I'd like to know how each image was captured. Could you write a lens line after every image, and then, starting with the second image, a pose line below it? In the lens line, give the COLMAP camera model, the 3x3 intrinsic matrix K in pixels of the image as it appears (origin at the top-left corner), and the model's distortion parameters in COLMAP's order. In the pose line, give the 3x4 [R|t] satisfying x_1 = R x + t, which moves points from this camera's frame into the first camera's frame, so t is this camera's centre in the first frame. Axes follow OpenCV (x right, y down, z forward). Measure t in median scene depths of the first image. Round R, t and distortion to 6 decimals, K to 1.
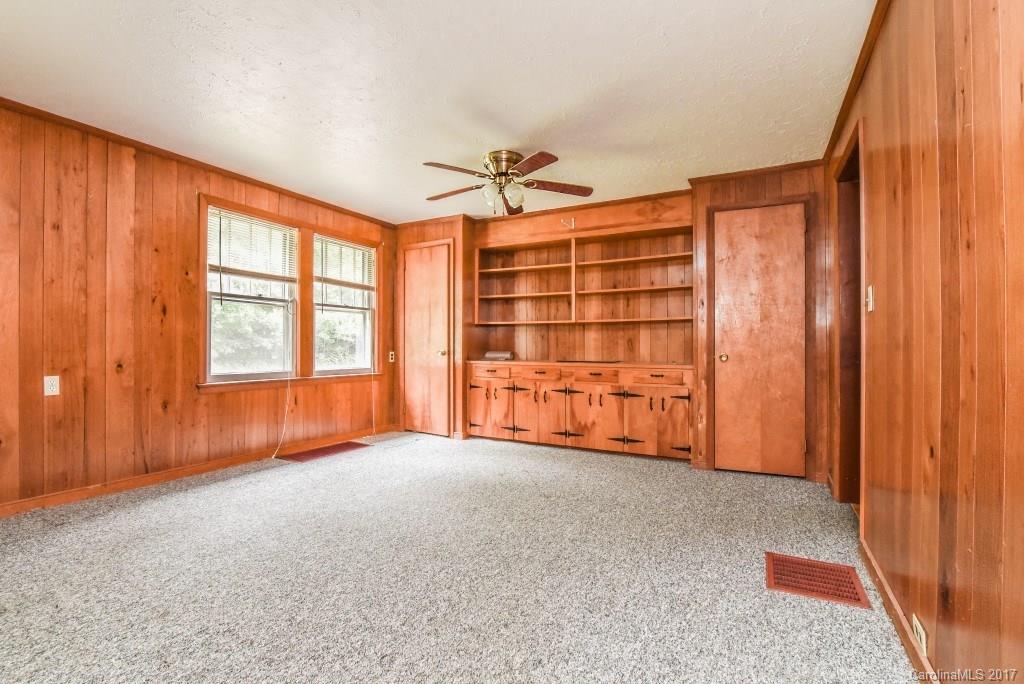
lens RADIAL K [[470.6, 0, 512.8], [0, 470.6, 346.1], [0, 0, 1]] dist [-0.021991, -0.000118]
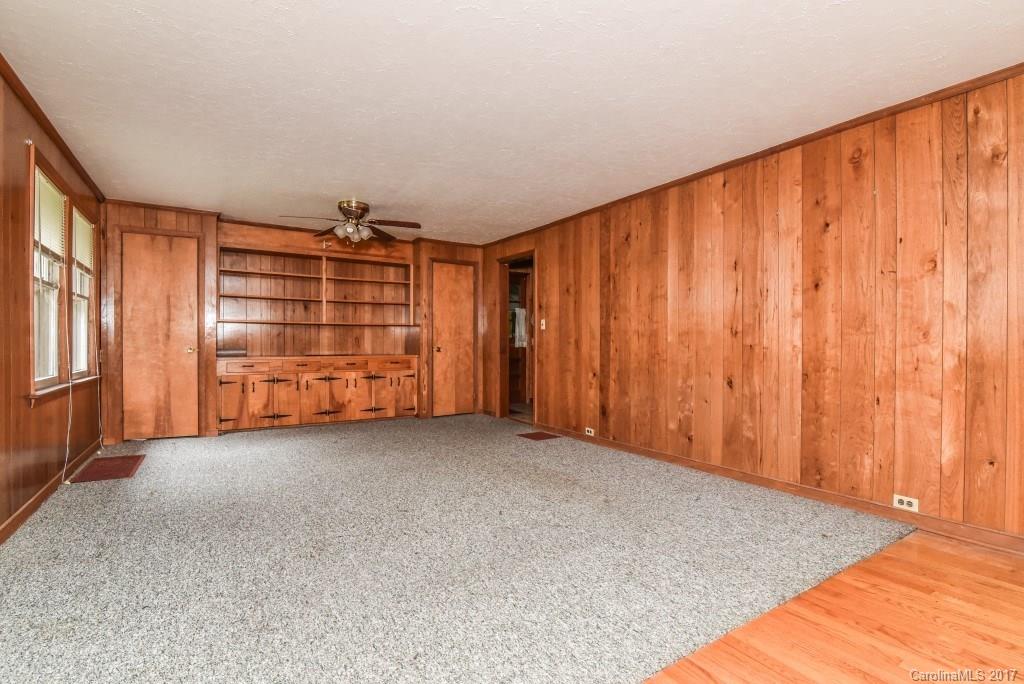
lens RADIAL K [[470.6, 0, 512.8], [0, 470.6, 346.1], [0, 0, 1]] dist [-0.021991, -0.000118]
pose [[0.492384, -0.009731, 0.870324, -0.729576], [0.000051, 0.999938, 0.011151, -0.005409], [-0.870378, -0.005447, 0.492354, -0.049072]]
